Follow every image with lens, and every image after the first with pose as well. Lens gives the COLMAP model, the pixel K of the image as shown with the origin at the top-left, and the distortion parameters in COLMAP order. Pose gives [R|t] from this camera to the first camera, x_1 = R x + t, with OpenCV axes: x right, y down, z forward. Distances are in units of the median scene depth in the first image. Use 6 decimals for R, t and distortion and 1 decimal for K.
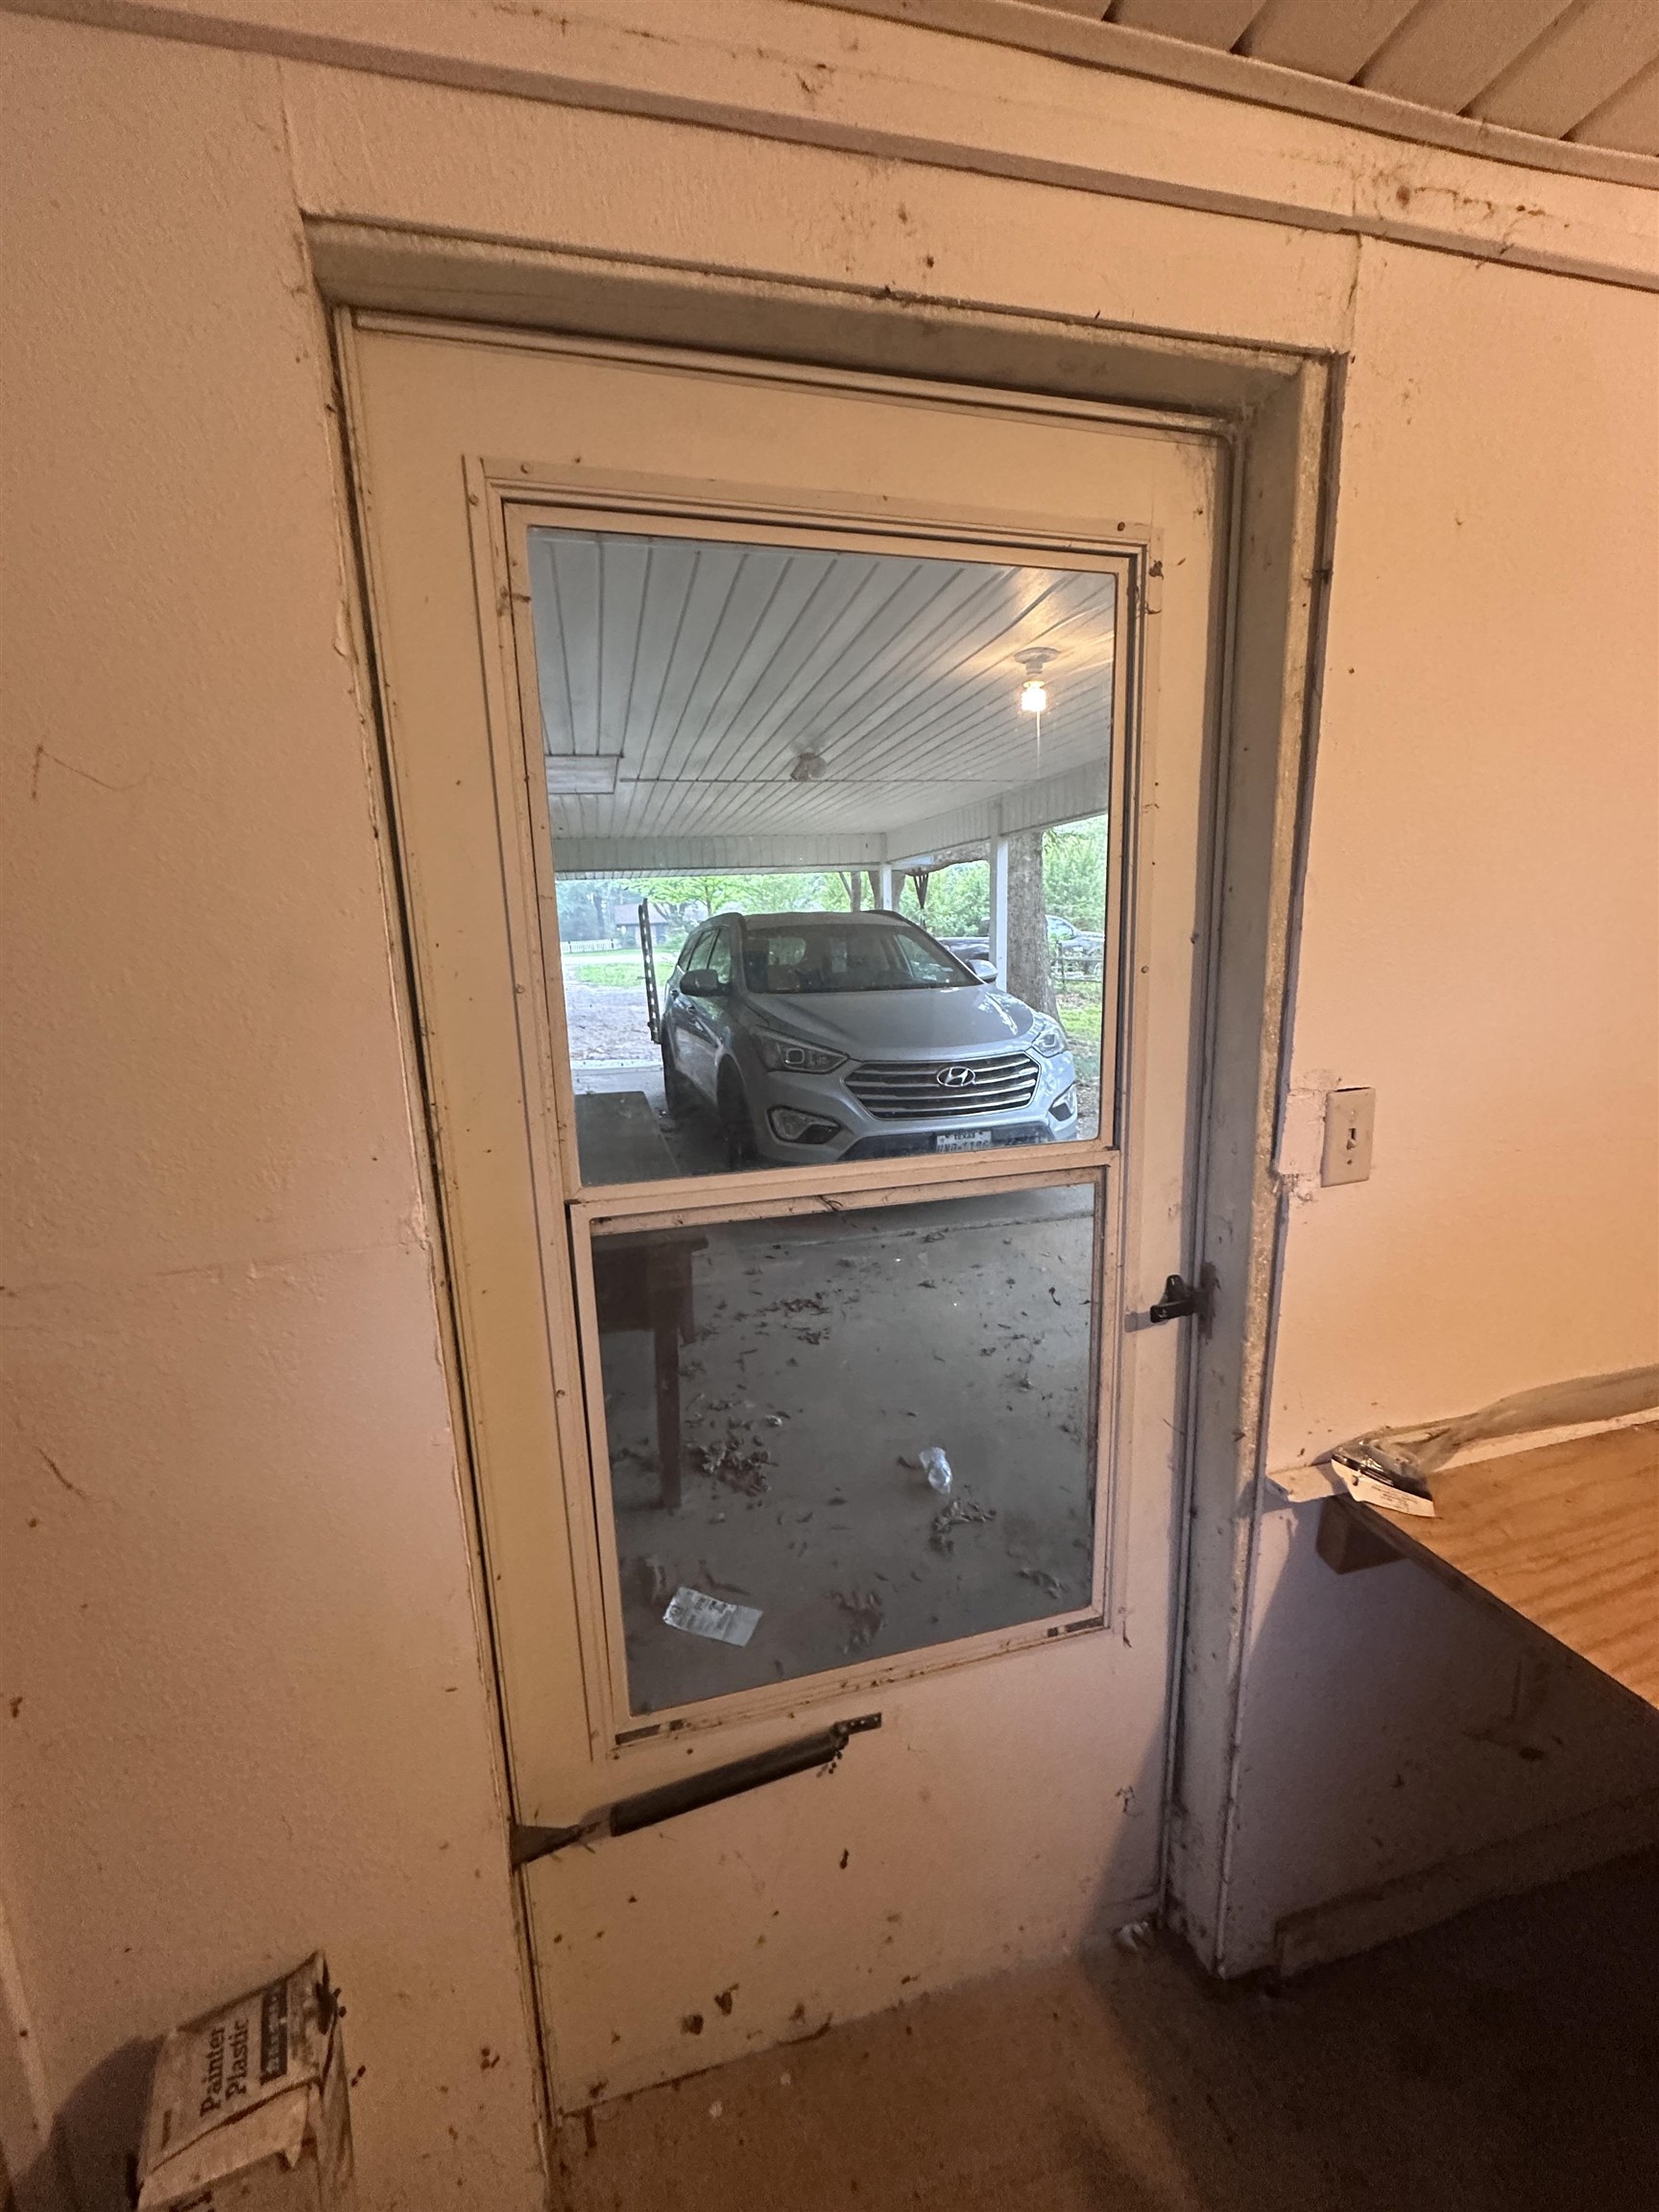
lens RADIAL K [[883.4, 0, 832.8], [0, 883.4, 1104.3], [0, 0, 1]] dist [-0.002222, 0.000489]
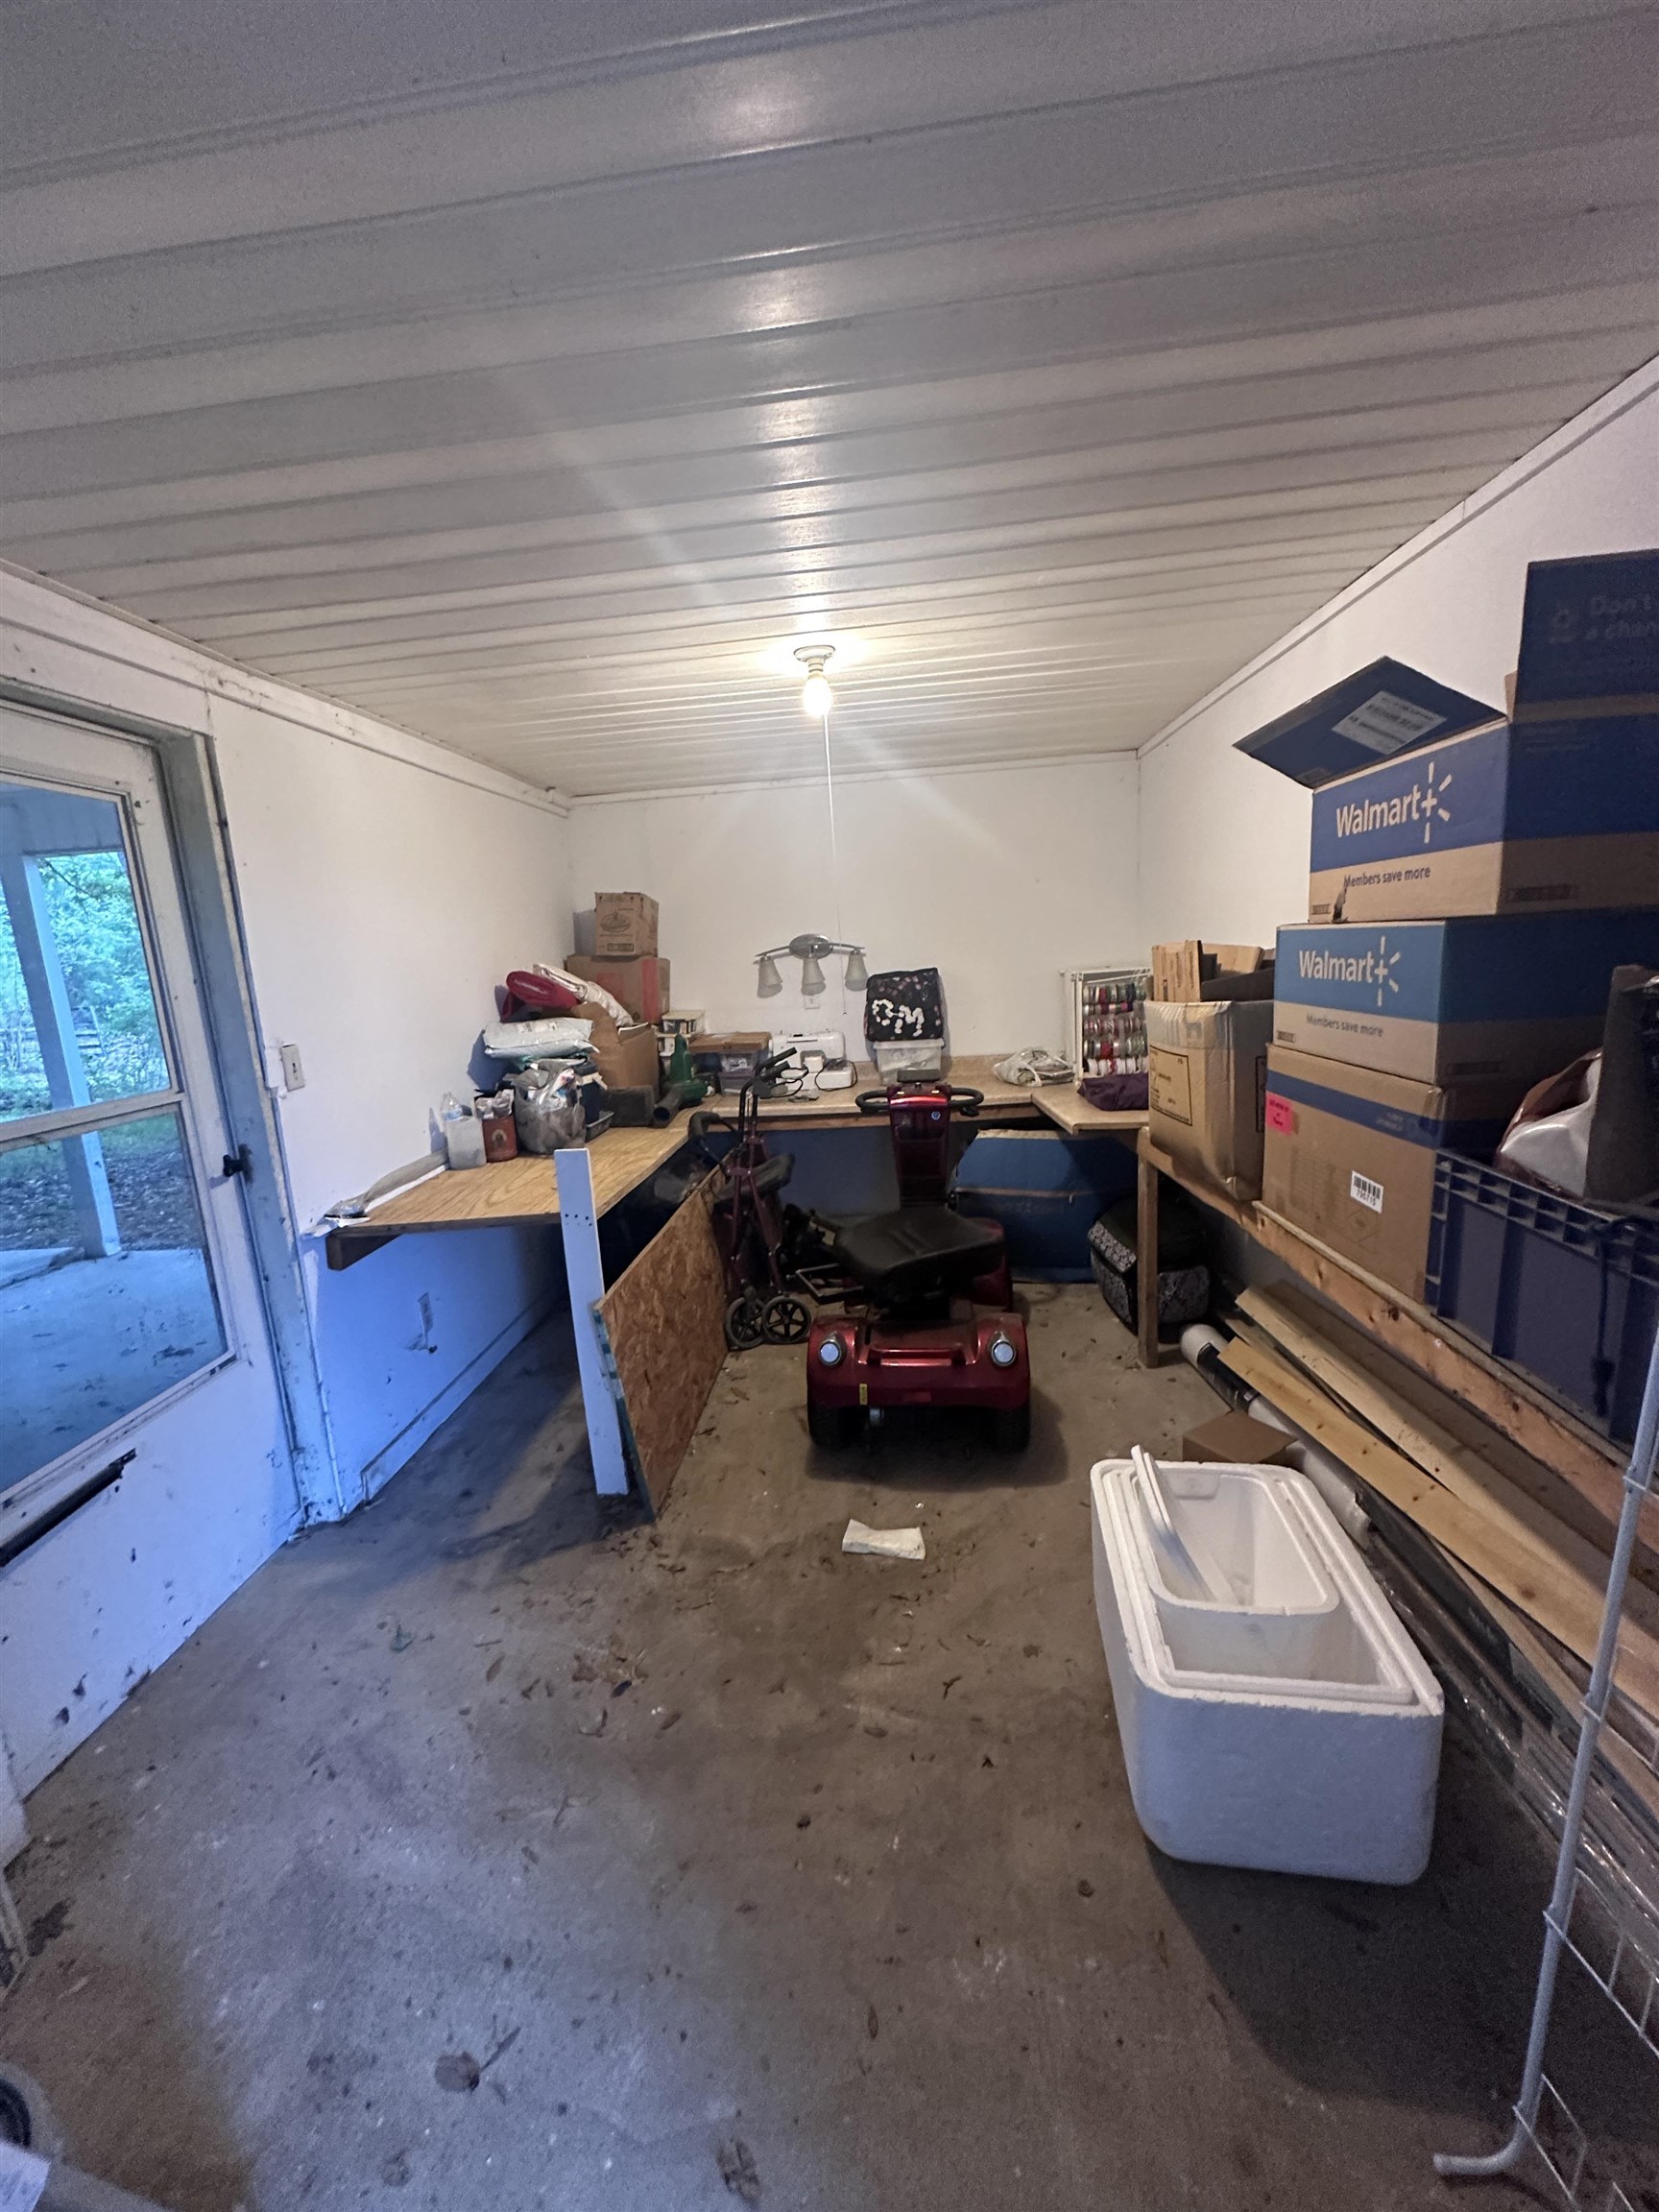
lens RADIAL K [[883.4, 0, 832.8], [0, 883.4, 1106.2], [0, 0, 1]] dist [-0.002222, 0.000489]
pose [[0.314422, -0.166934, 0.934490, -1.008021], [0.228857, 0.968710, 0.096045, 0.215178], [-0.921284, 0.183666, 0.342788, -0.926173]]
